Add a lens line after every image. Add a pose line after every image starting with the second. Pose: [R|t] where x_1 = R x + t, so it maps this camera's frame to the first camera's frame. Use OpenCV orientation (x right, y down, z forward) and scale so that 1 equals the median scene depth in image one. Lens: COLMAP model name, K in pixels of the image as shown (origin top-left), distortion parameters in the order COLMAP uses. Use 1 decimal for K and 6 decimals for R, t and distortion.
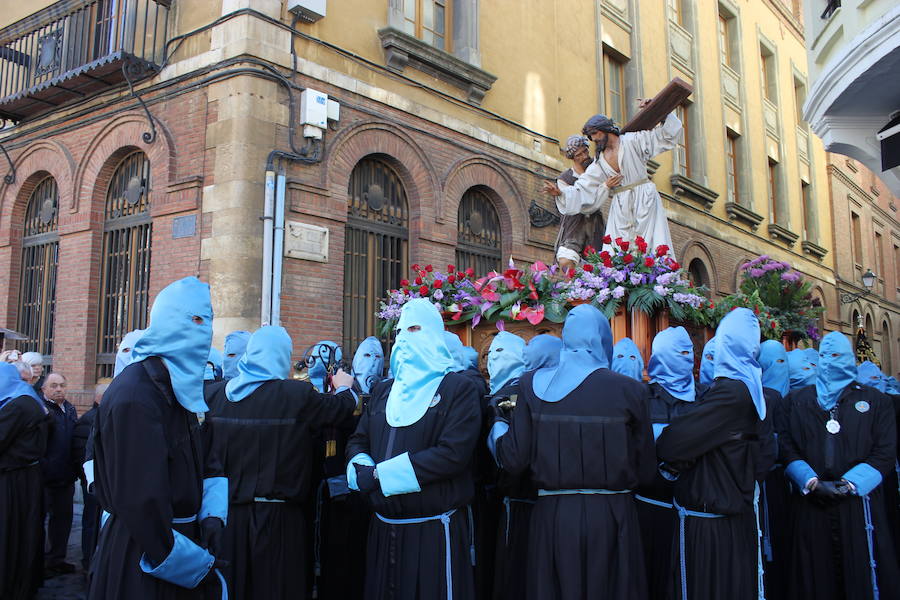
lens RADIAL K [[751.0, 0, 450.0], [0, 751.0, 300.0], [0, 0, 1]] dist [-0.166939, 0.143358]
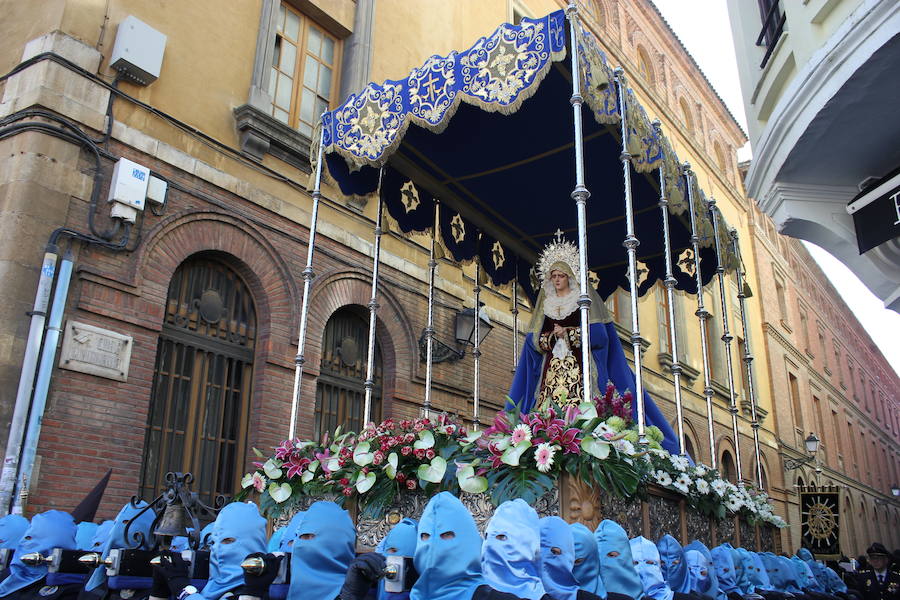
lens RADIAL K [[751.0, 0, 450.0], [0, 751.0, 300.0], [0, 0, 1]] dist [-0.166939, 0.143358]
pose [[0.996458, 0.037706, 0.075168, 0.100019], [-0.020072, 0.974651, -0.222827, 0.026004], [-0.081665, 0.220529, 0.971956, 0.242675]]
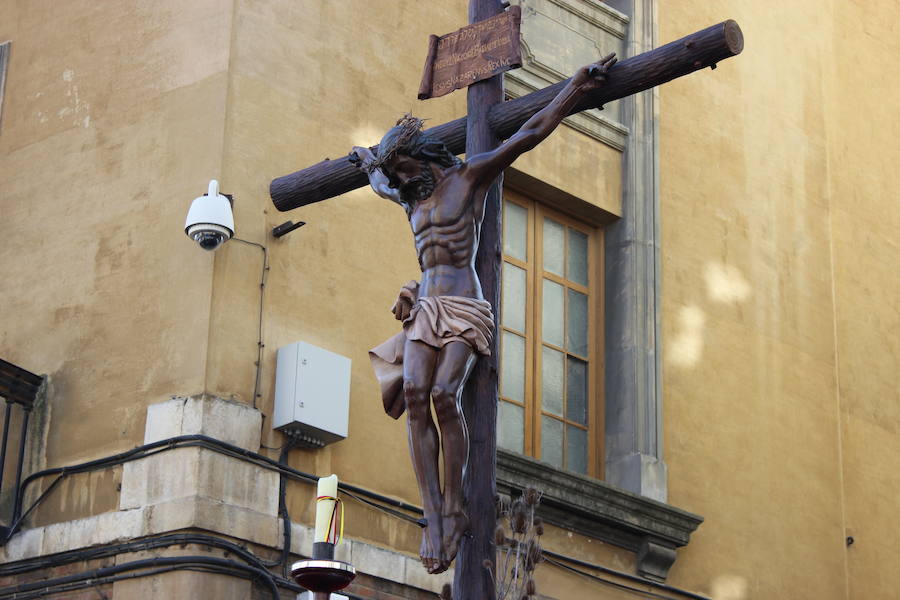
lens RADIAL K [[2159.4, 0, 450.0], [0, 2159.4, 300.0], [0, 0, 1]] dist [0.074104, 0.115854]
pose [[0.997281, -0.003900, -0.073593, 0.008730], [-0.016811, 0.960229, -0.278705, -0.066395], [0.071753, 0.279185, 0.957553, -0.431975]]
